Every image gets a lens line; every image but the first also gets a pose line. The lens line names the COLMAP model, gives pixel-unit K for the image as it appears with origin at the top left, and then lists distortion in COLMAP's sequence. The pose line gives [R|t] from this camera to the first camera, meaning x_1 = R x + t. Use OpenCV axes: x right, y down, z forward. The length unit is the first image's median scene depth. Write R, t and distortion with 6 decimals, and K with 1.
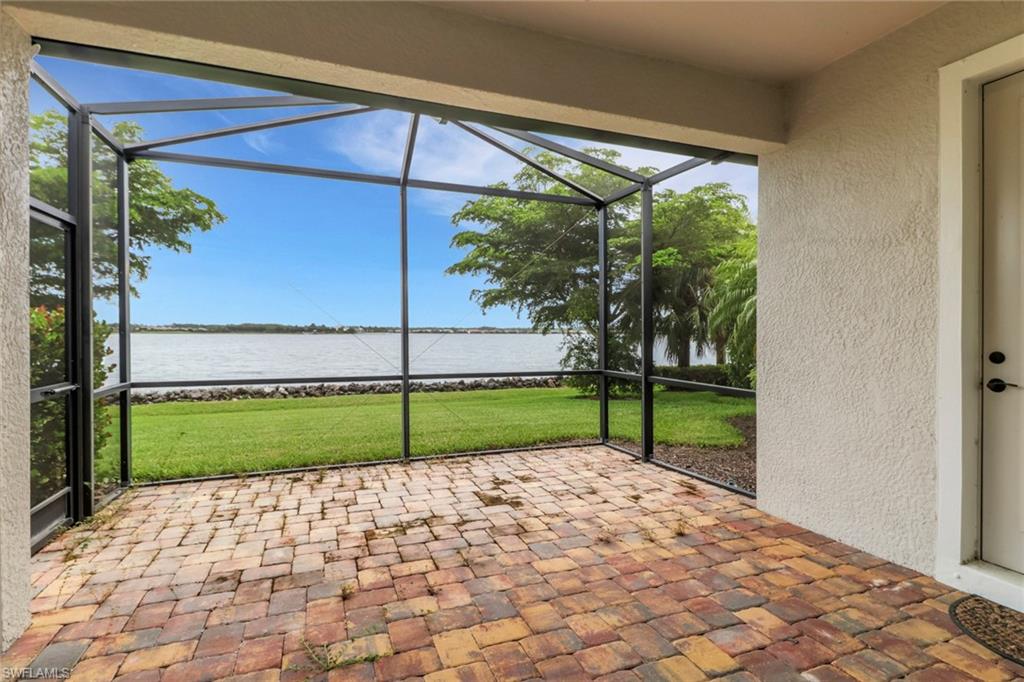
lens RADIAL K [[504.8, 0, 530.3], [0, 504.8, 337.7], [0, 0, 1]] dist [0.011708, -0.002226]
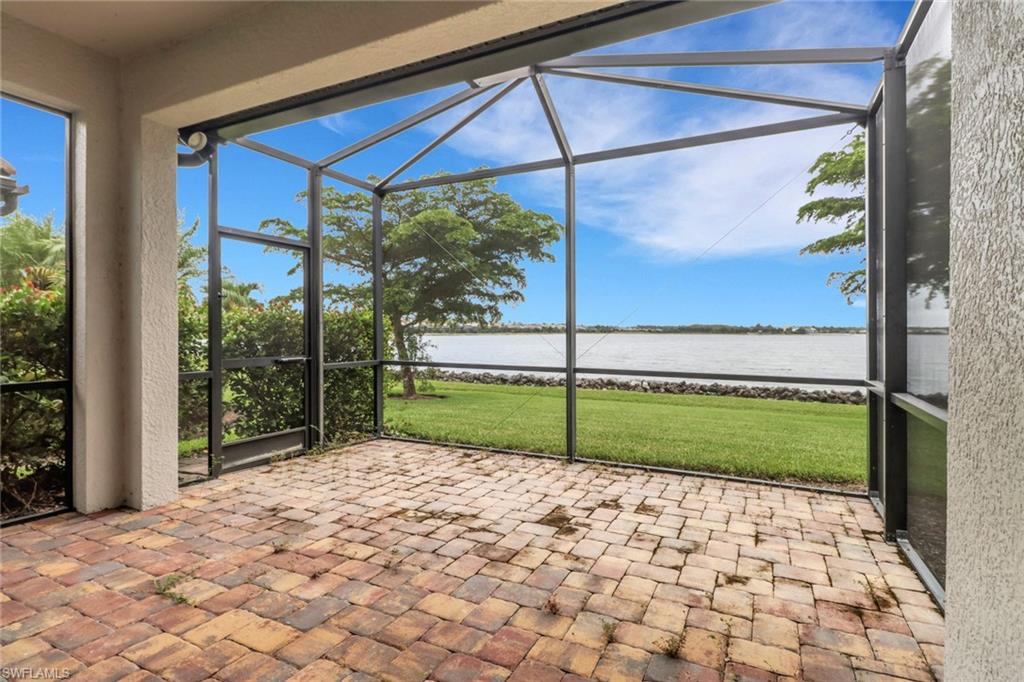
lens RADIAL K [[507.4, 0, 508.1], [0, 507.4, 338.1], [0, 0, 1]] dist [0.008165, -0.004238]
pose [[0.674016, 0.011598, -0.738626, 0.497023], [-0.010874, 0.999924, 0.005779, 0.020326], [0.738637, 0.004137, 0.674091, 0.387492]]
